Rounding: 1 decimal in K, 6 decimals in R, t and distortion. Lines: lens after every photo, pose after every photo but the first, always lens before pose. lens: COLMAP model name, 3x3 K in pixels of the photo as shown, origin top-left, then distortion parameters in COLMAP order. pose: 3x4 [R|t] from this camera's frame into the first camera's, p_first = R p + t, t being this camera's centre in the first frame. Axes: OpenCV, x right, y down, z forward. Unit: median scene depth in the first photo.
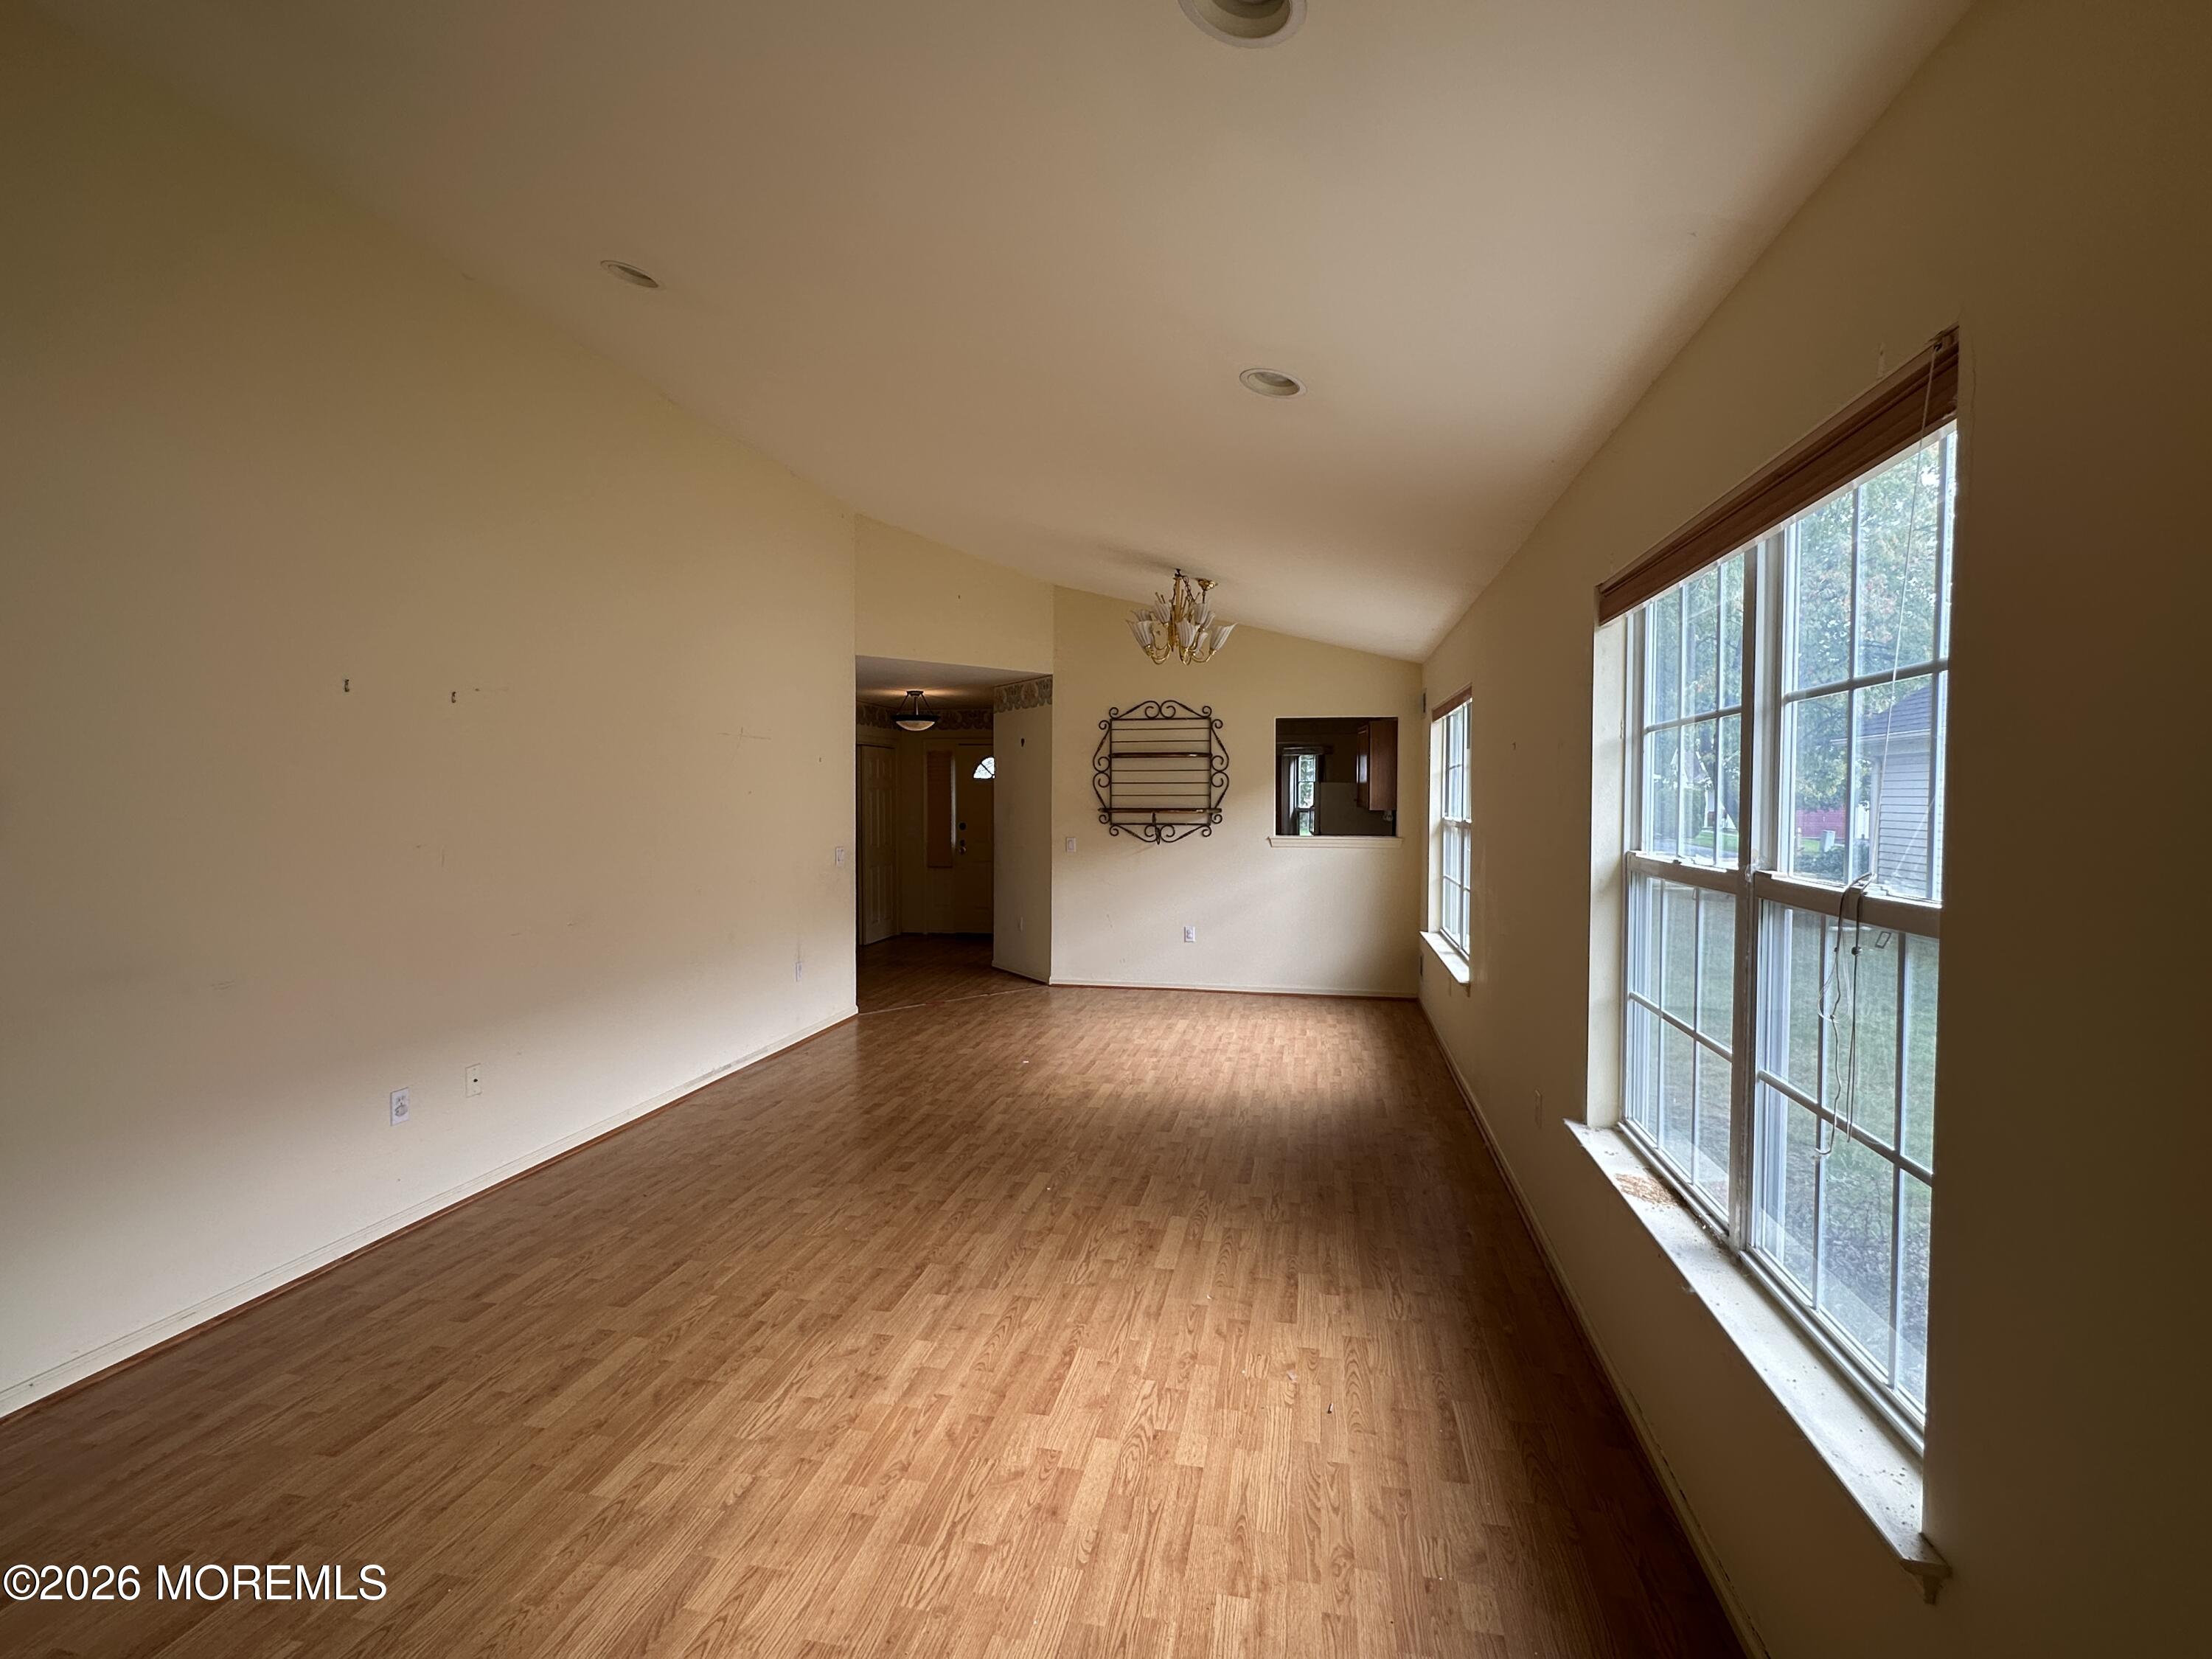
lens RADIAL K [[1021.6, 0, 1108.3], [0, 1021.6, 824.7], [0, 0, 1]] dist [-0.006795, 0.001426]
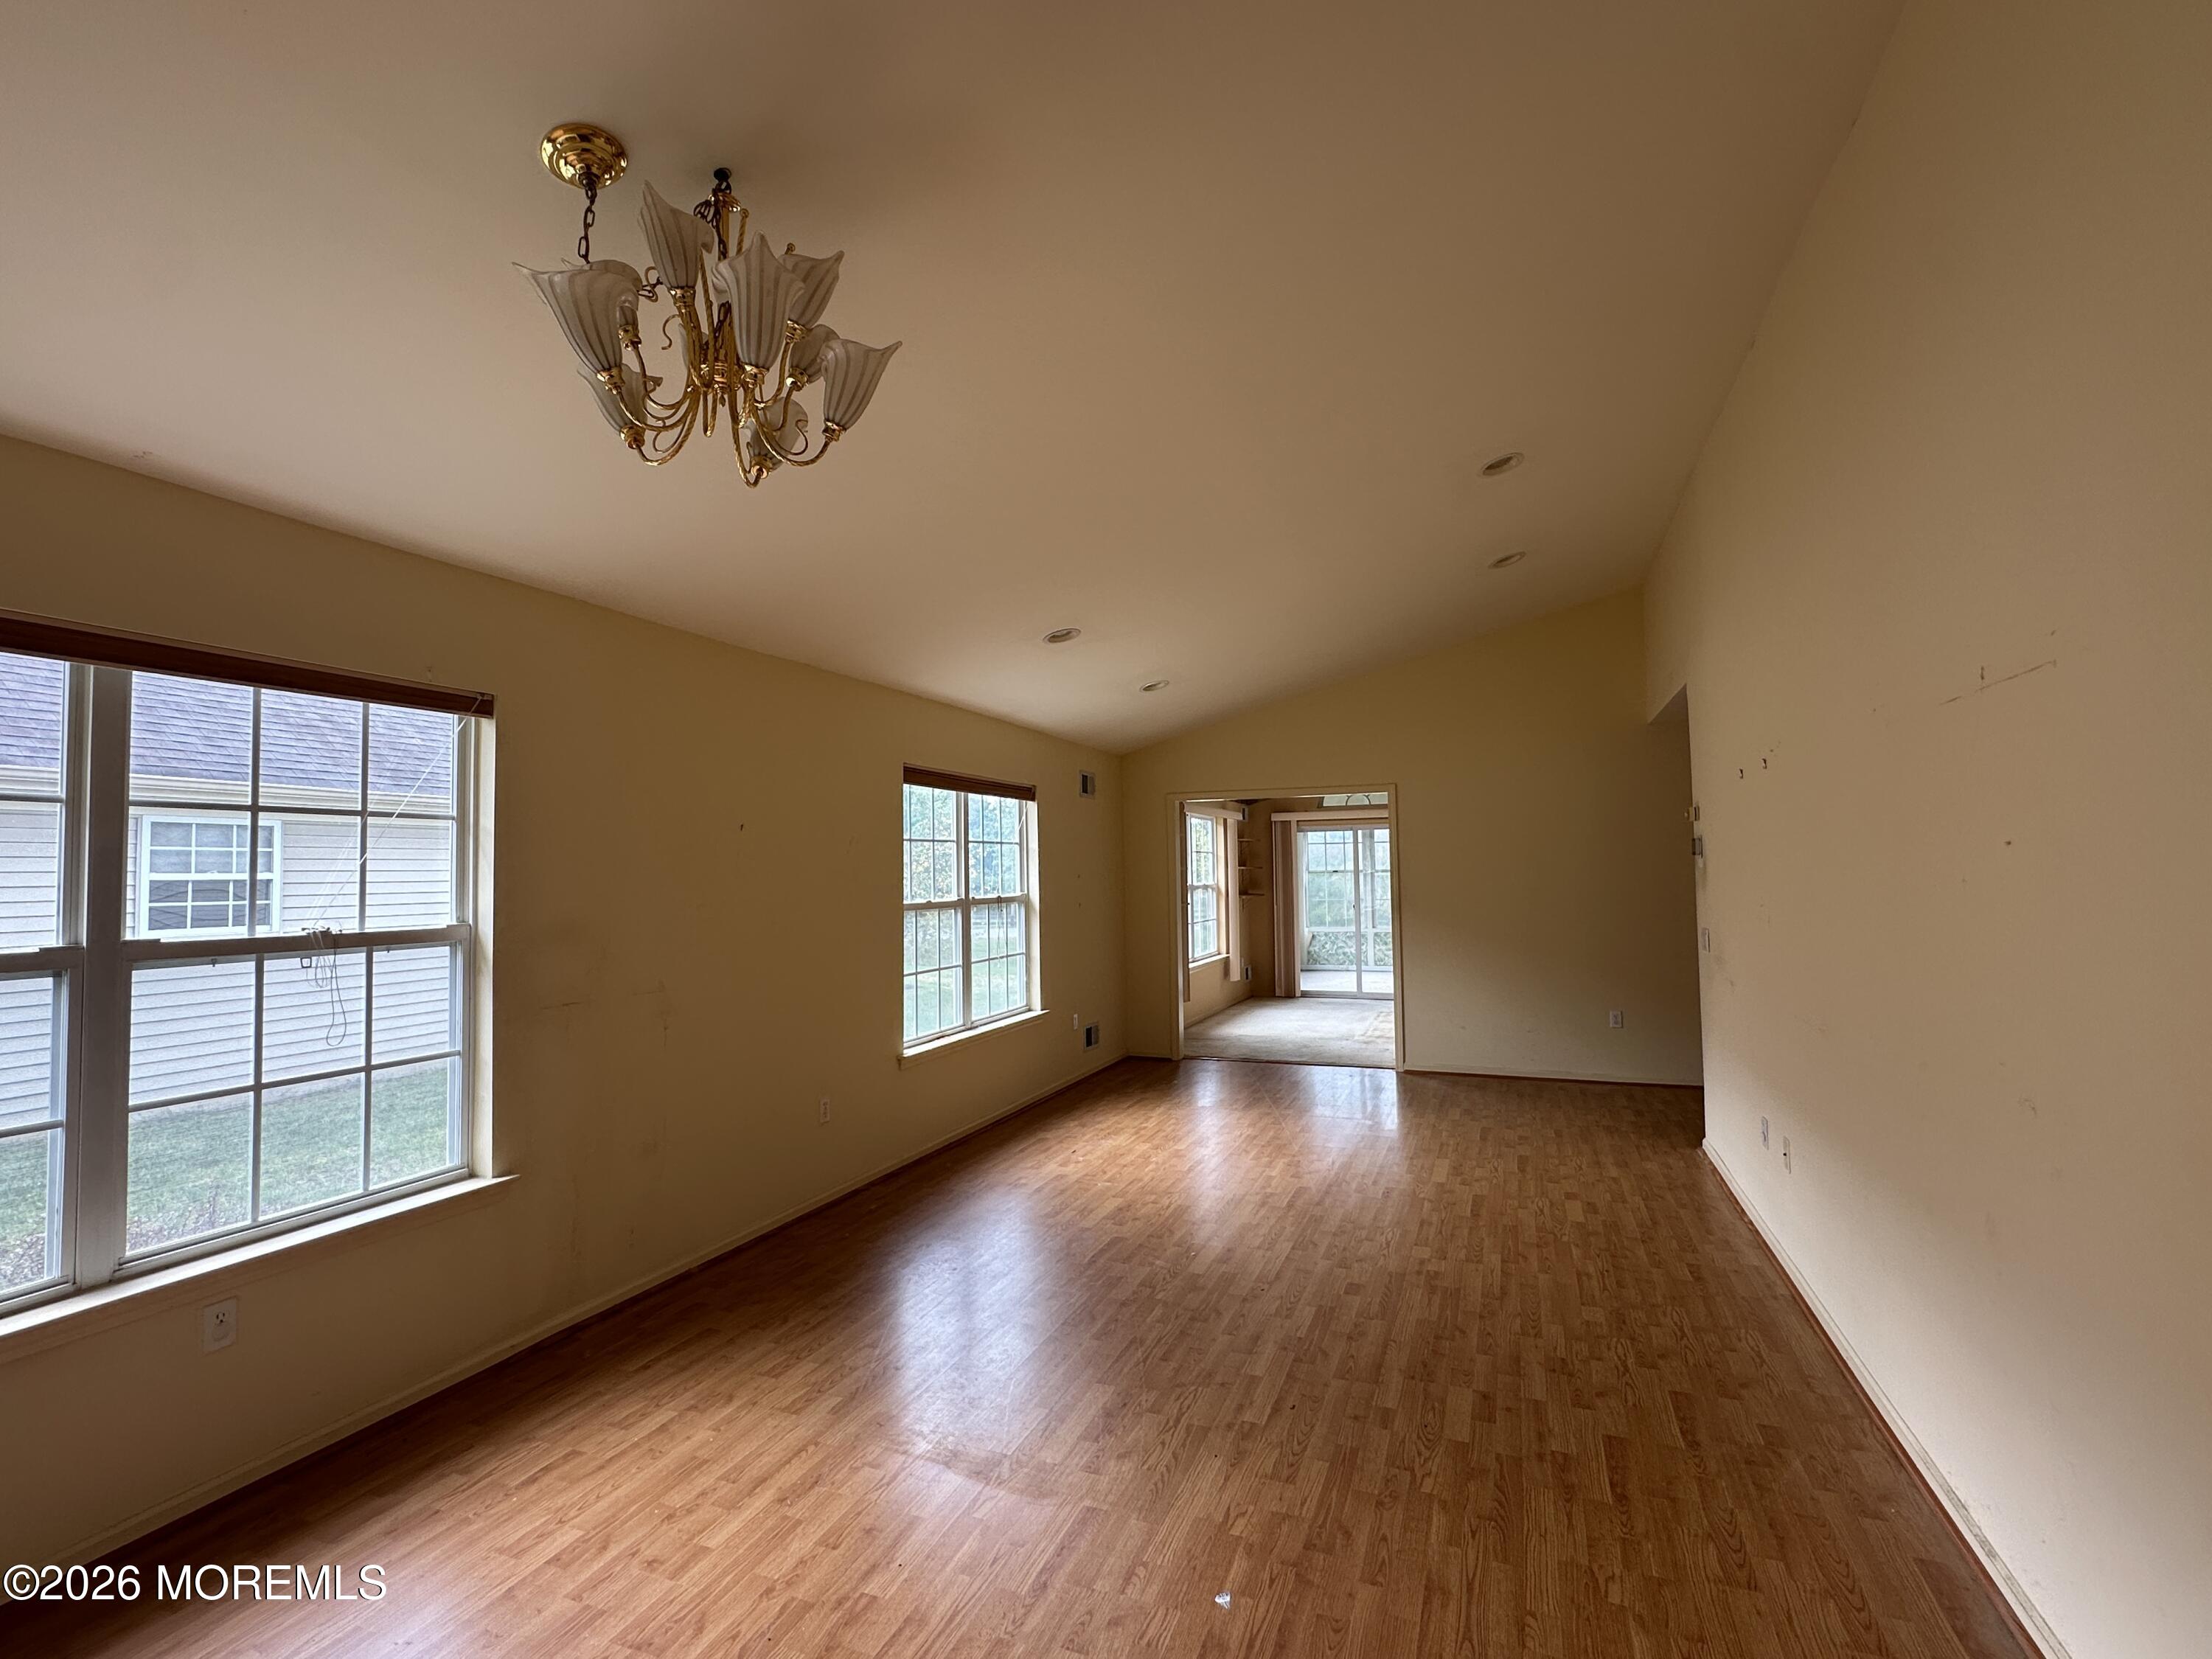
lens RADIAL K [[1021.6, 0, 1104.2], [0, 1021.6, 827.2], [0, 0, 1]] dist [-0.006795, 0.001426]
pose [[-0.983463, 0.021042, 0.179882, -0.158649], [0.018490, 0.999703, -0.015852, -0.052903], [-0.180163, -0.012264, -0.983560, 1.962764]]
